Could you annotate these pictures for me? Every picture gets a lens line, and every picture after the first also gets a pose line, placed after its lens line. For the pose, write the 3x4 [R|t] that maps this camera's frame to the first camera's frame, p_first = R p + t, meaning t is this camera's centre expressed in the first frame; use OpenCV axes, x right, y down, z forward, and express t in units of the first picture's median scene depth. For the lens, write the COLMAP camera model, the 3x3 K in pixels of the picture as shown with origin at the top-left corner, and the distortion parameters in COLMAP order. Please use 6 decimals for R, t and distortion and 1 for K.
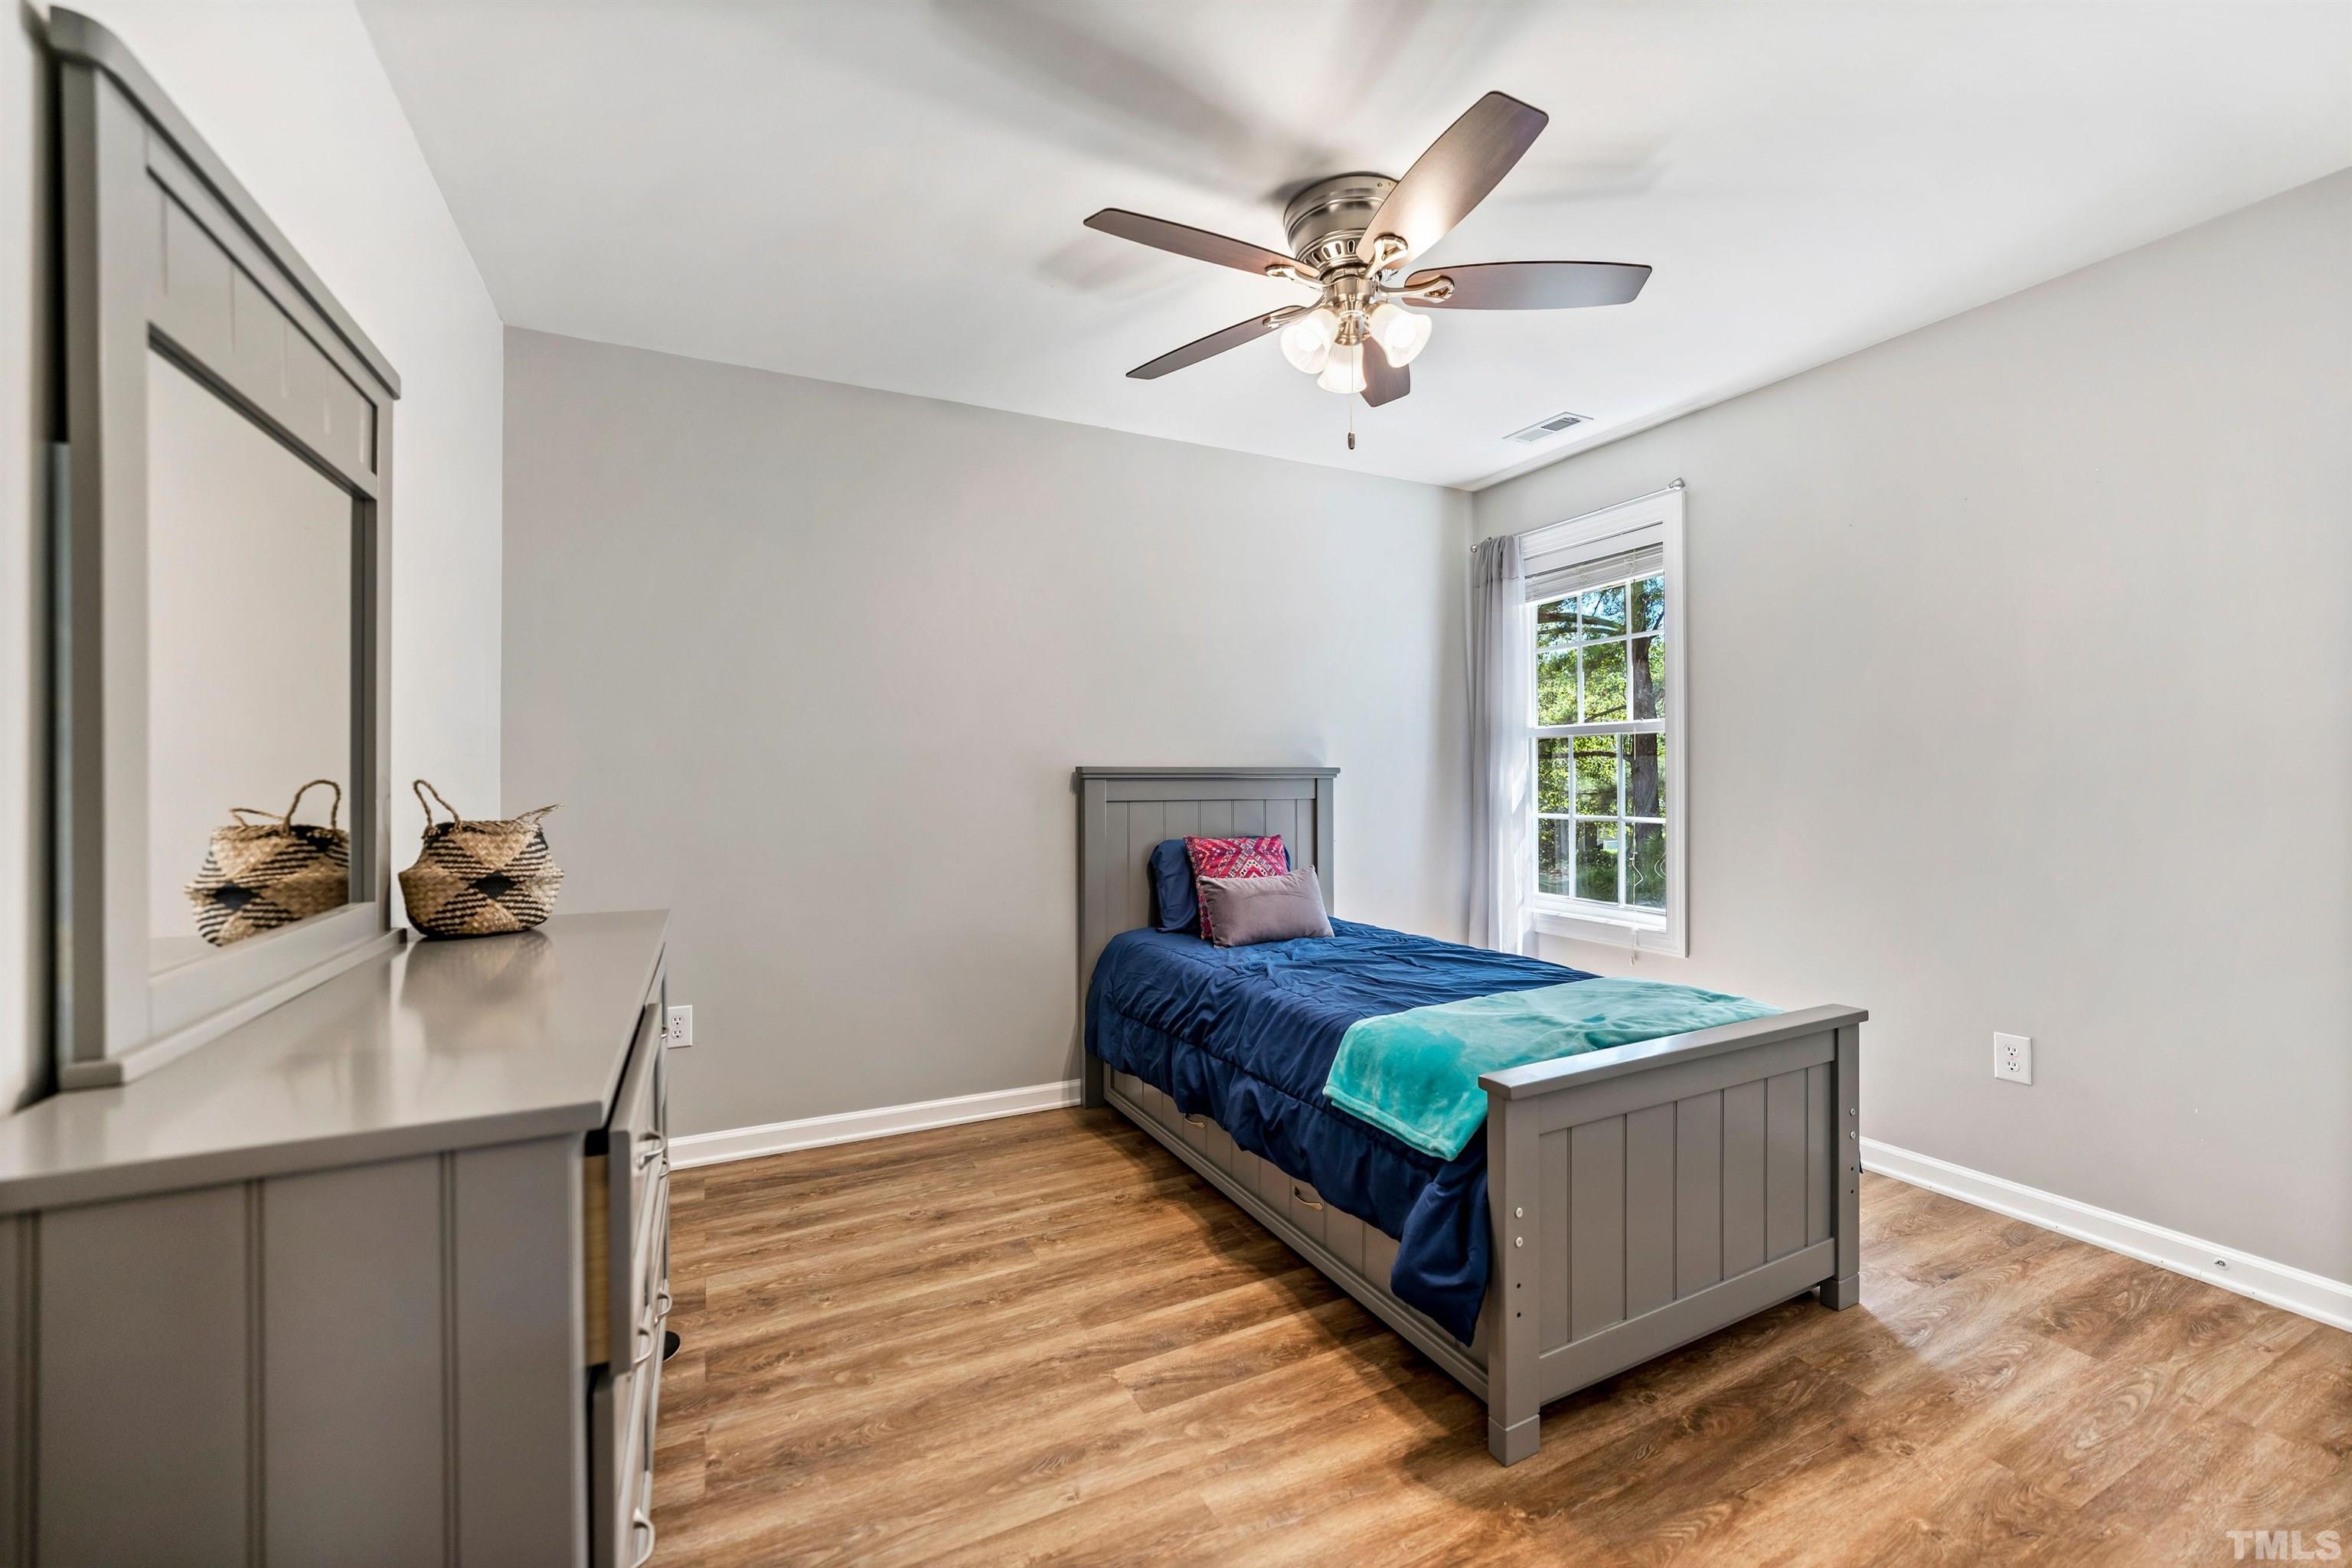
lens RADIAL K [[932.9, 0, 1173.0], [0, 932.9, 771.8], [0, 0, 1]] dist [0.000308, 0.000050]
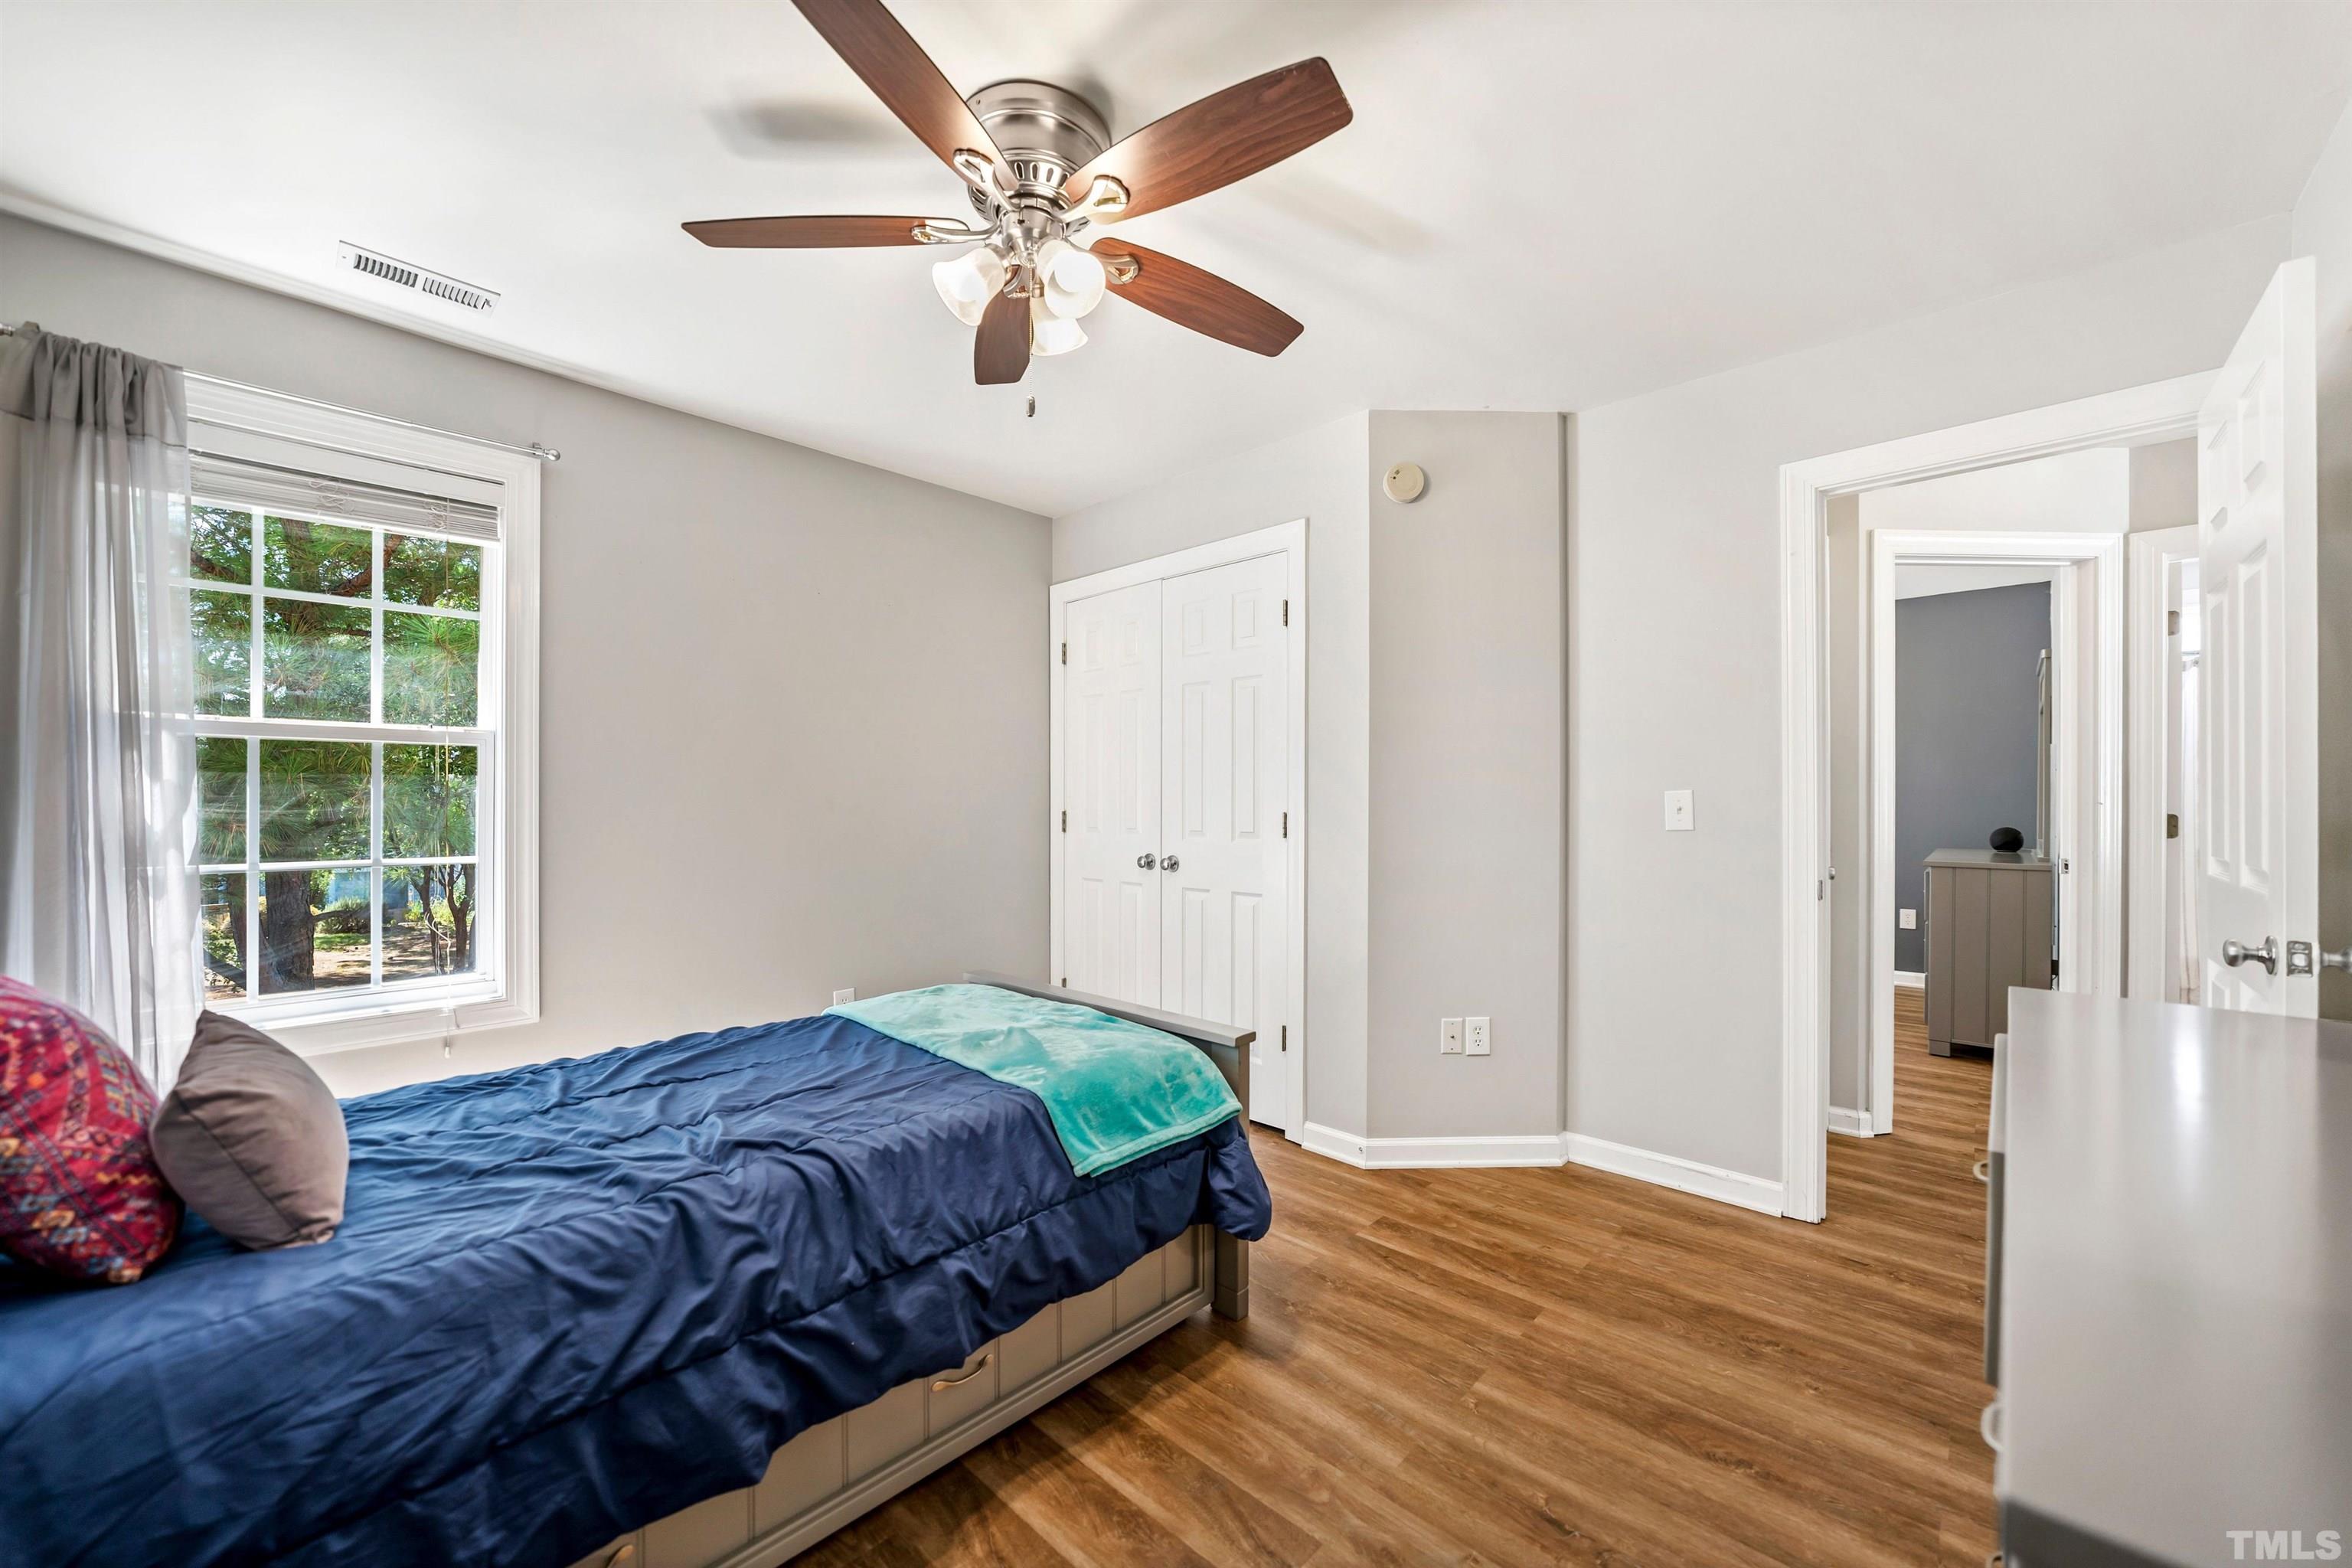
lens RADIAL K [[906.5, 0, 1172.0], [0, 906.5, 797.4], [0, 0, 1]] dist [-0.018148, 0.000076]
pose [[-0.340229, 0.001766, 0.940341, -0.624885], [-0.003057, 0.999991, -0.002984, 0.002199], [-0.940338, -0.003889, -0.340221, 1.162826]]
